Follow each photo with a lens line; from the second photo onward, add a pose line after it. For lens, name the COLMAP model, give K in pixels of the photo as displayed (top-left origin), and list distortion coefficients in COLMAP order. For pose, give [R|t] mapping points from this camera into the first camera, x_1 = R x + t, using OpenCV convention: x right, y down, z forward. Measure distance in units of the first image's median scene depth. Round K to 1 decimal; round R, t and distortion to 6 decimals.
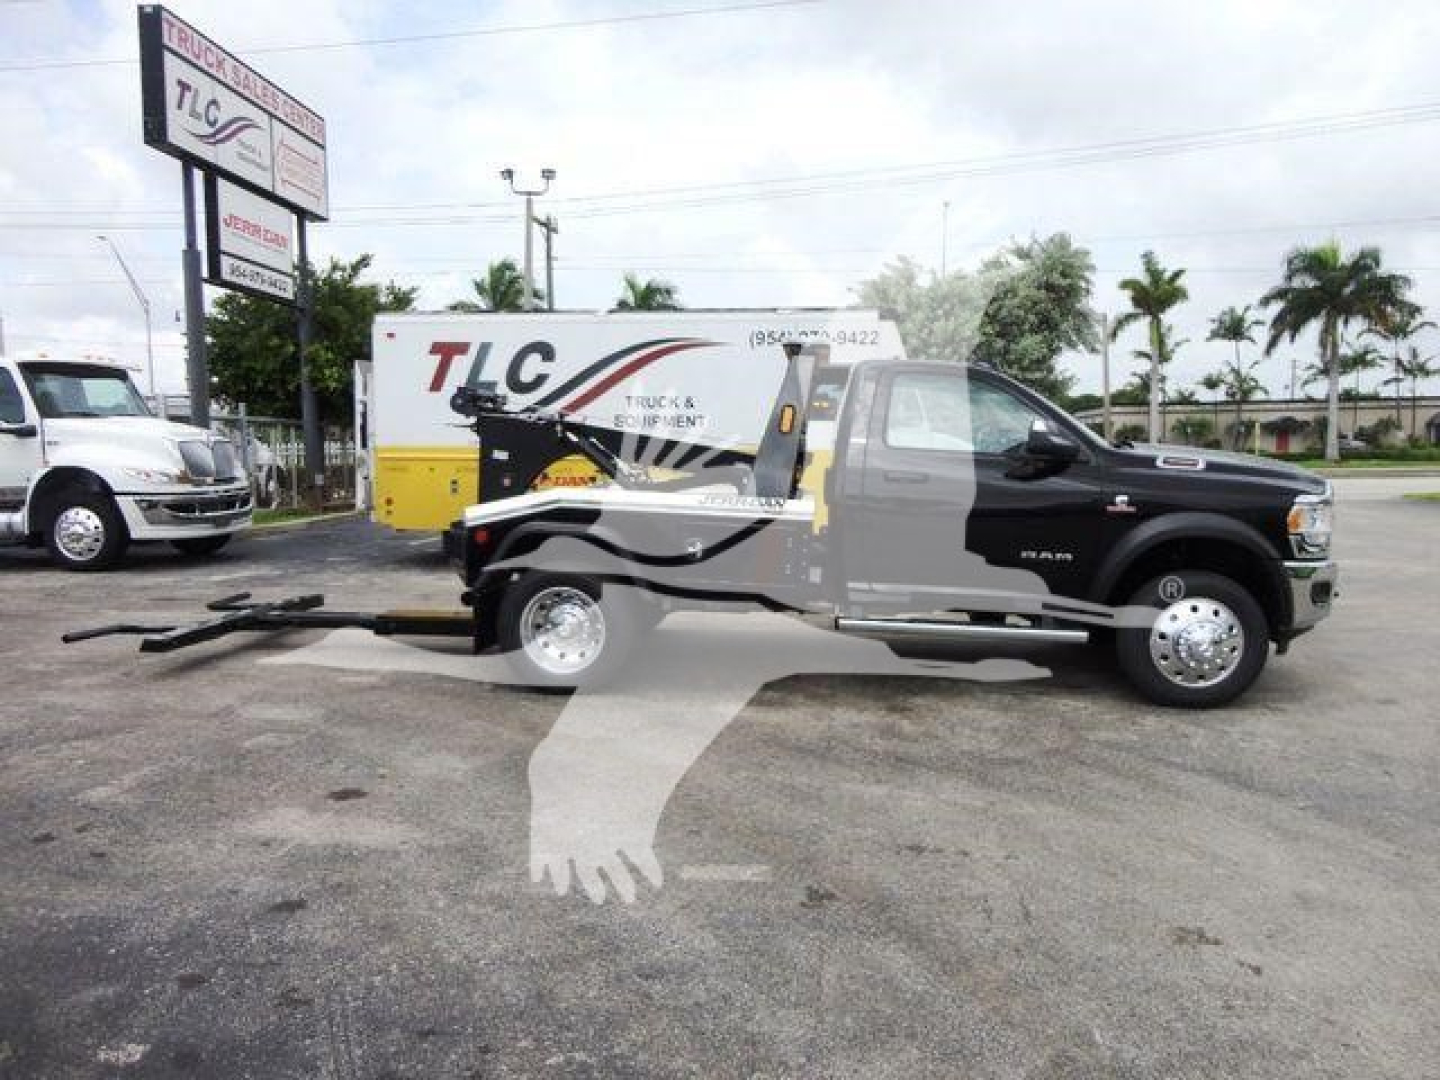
lens RADIAL K [[1043.8, 0, 724.4], [0, 1043.8, 549.0], [0, 0, 1]] dist [-0.015382, 0.012718]
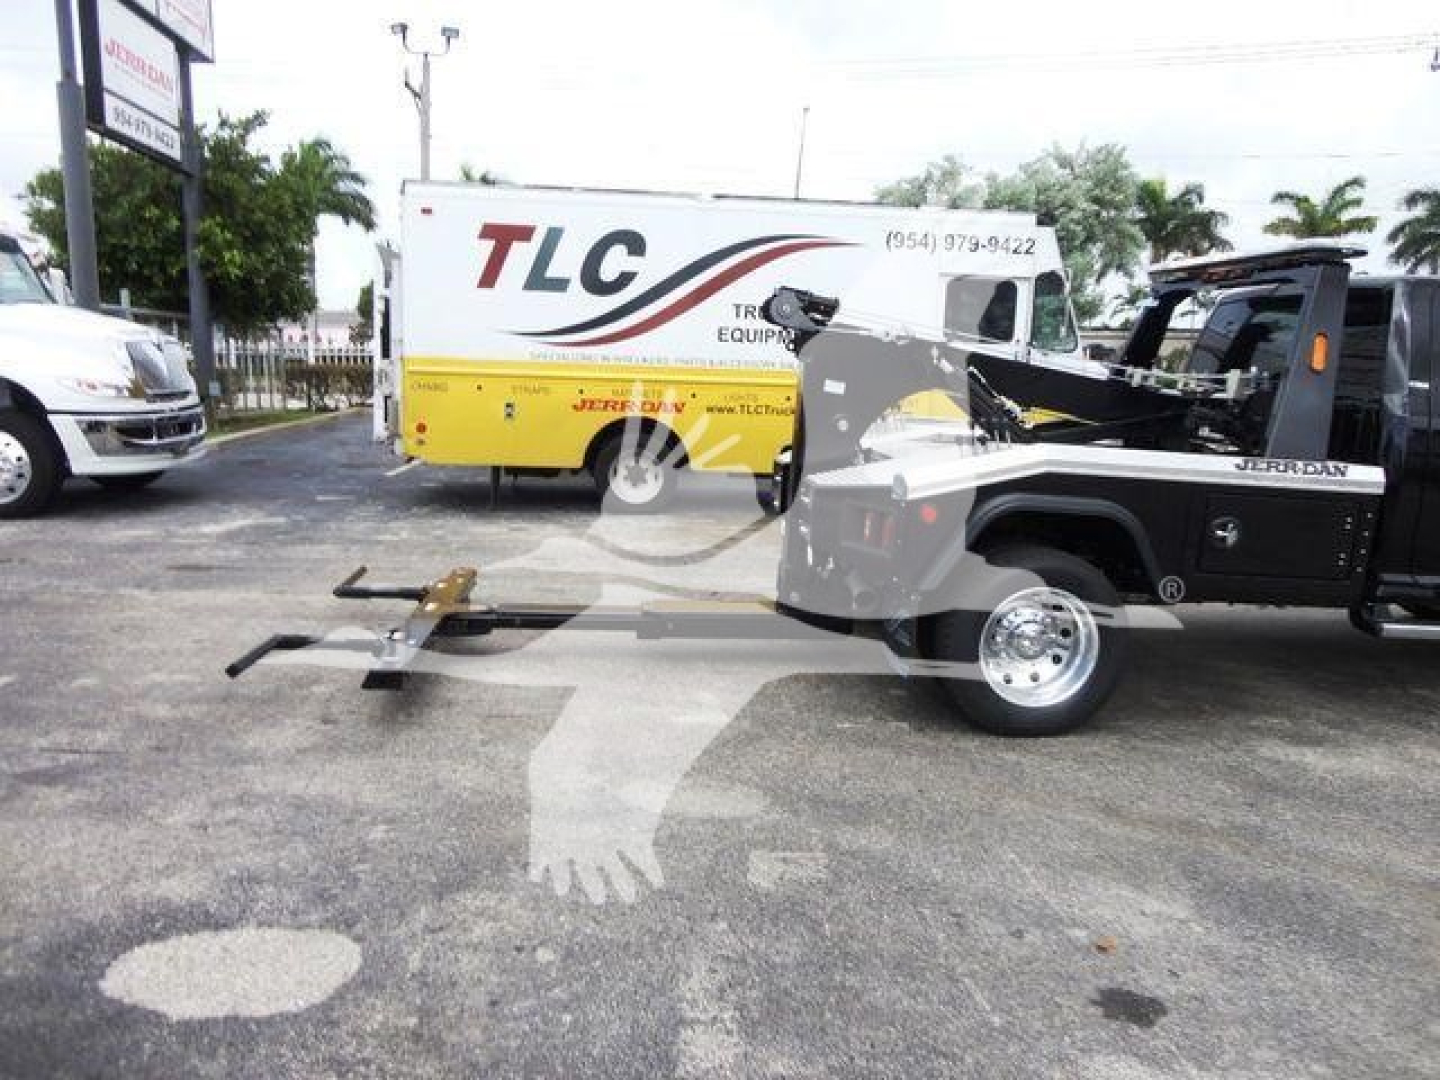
lens RADIAL K [[1043.8, 0, 727.0], [0, 1043.8, 547.0], [0, 0, 1]] dist [-0.015382, 0.012718]
pose [[0.980222, -0.005479, 0.197823, -0.251505], [-0.010709, 0.996683, 0.080668, -0.021964], [-0.197609, -0.081191, 0.976913, 0.182805]]
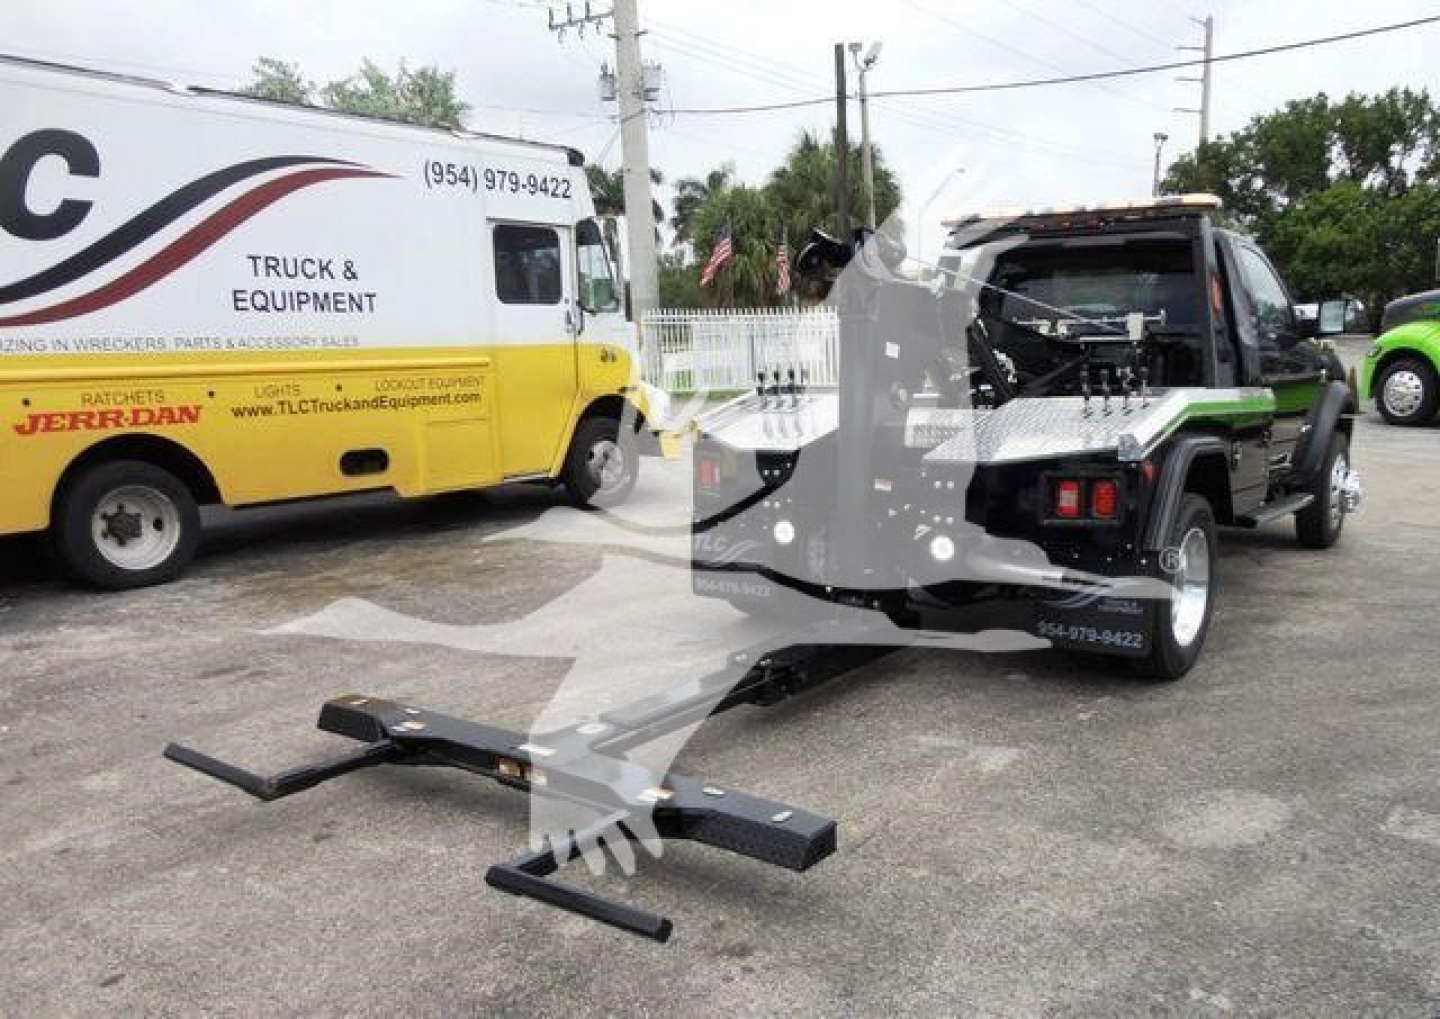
lens RADIAL K [[1156.6, 0, 801.9], [0, 1156.6, 602.4], [0, 0, 1]] dist [-0.015563, 0.015336]
pose [[0.488697, -0.206937, 0.847557, -0.490337], [0.104330, 0.978354, 0.178716, -0.042361], [-0.866193, 0.001088, 0.499708, 0.419610]]
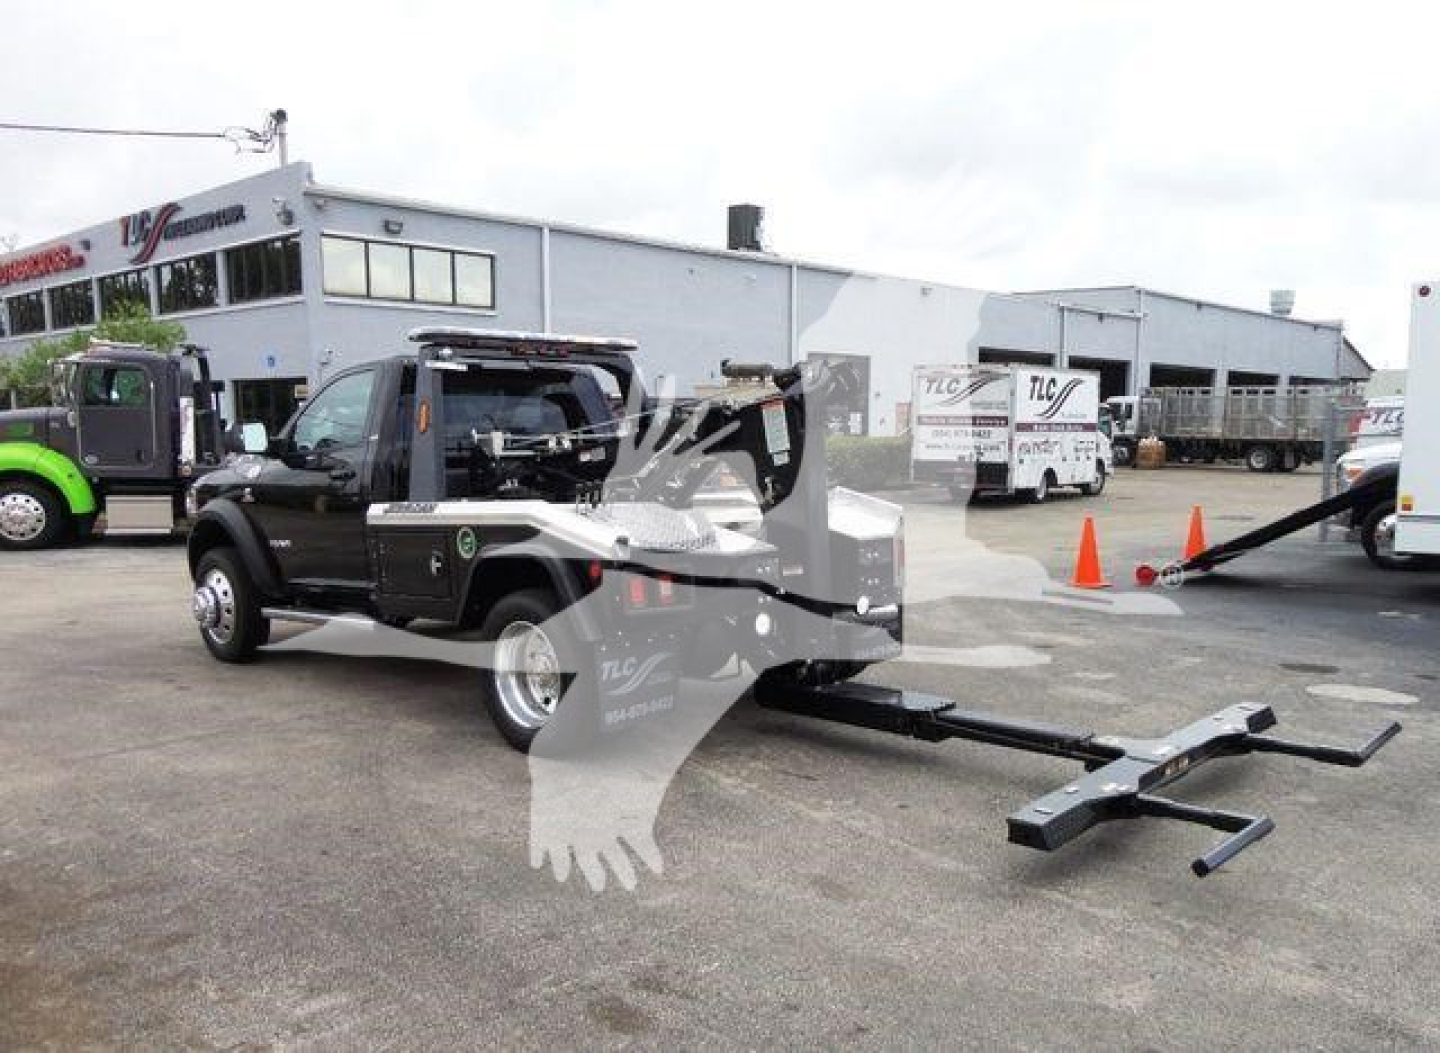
lens RADIAL K [[1146.6, 0, 780.8], [0, 1146.6, 584.0], [0, 0, 1]] dist [-0.009496, 0.008315]
pose [[-0.808548, -0.070234, 0.584224, -0.400109], [0.065092, 0.976082, 0.207427, -0.100747], [-0.584819, 0.205743, -0.784638, 0.977270]]
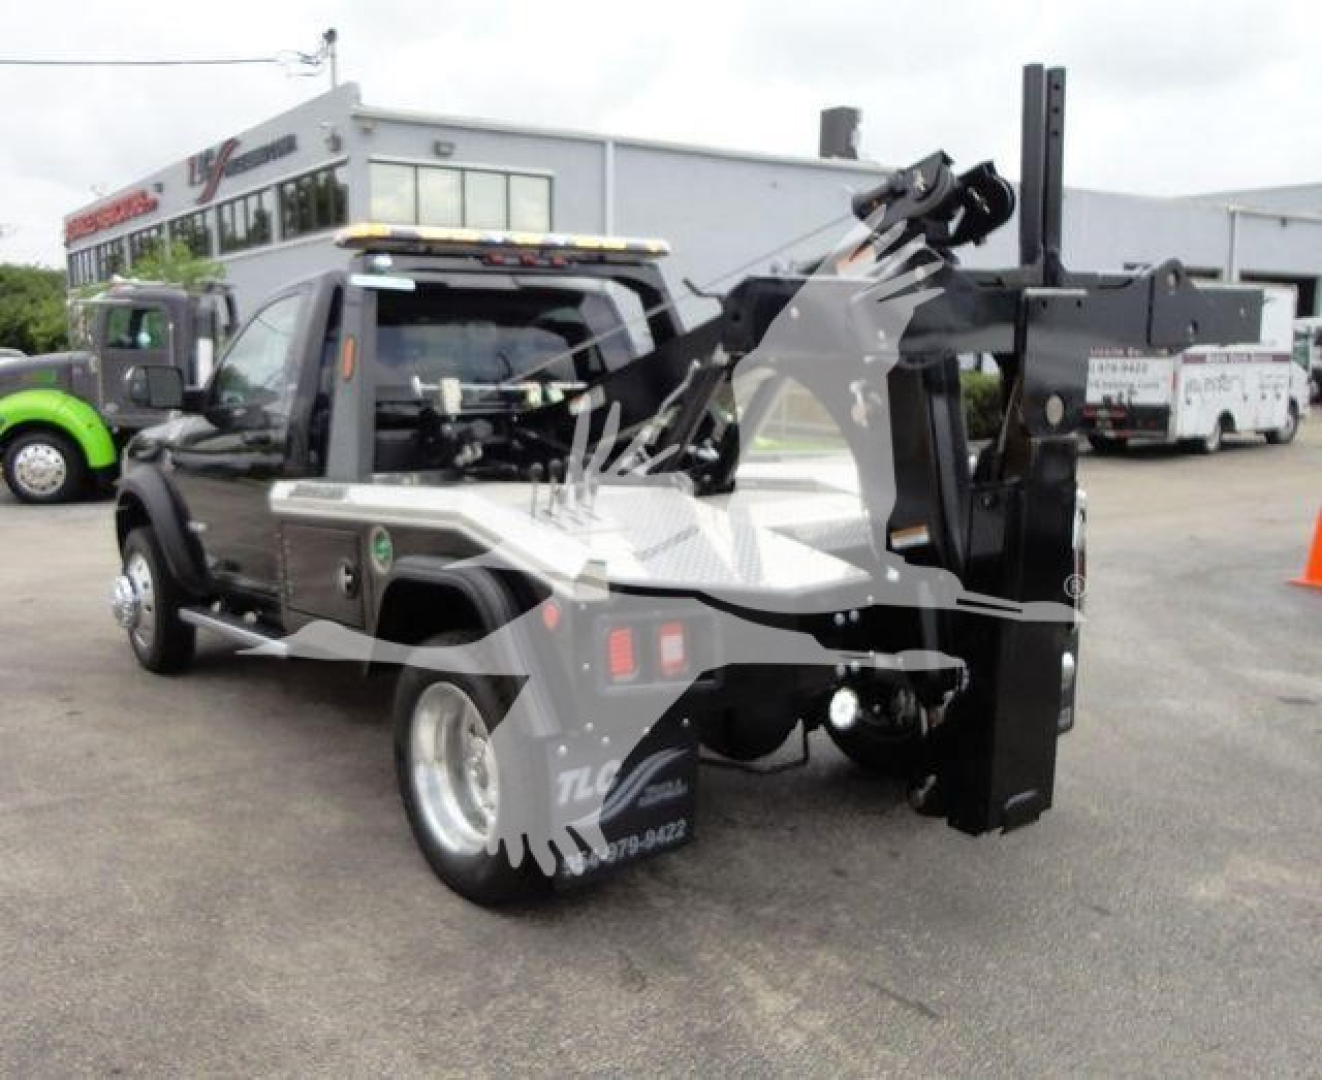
lens RADIAL K [[1212.1, 0, 573.9], [0, 1212.1, 540.7], [0, 0, 1]] dist [-0.005982, 0.000000]
pose [[-0.644106, -0.091059, 0.759497, -0.298936], [0.093991, 0.975944, 0.196720, -0.089285], [-0.759140, 0.198094, -0.620053, 0.841435]]
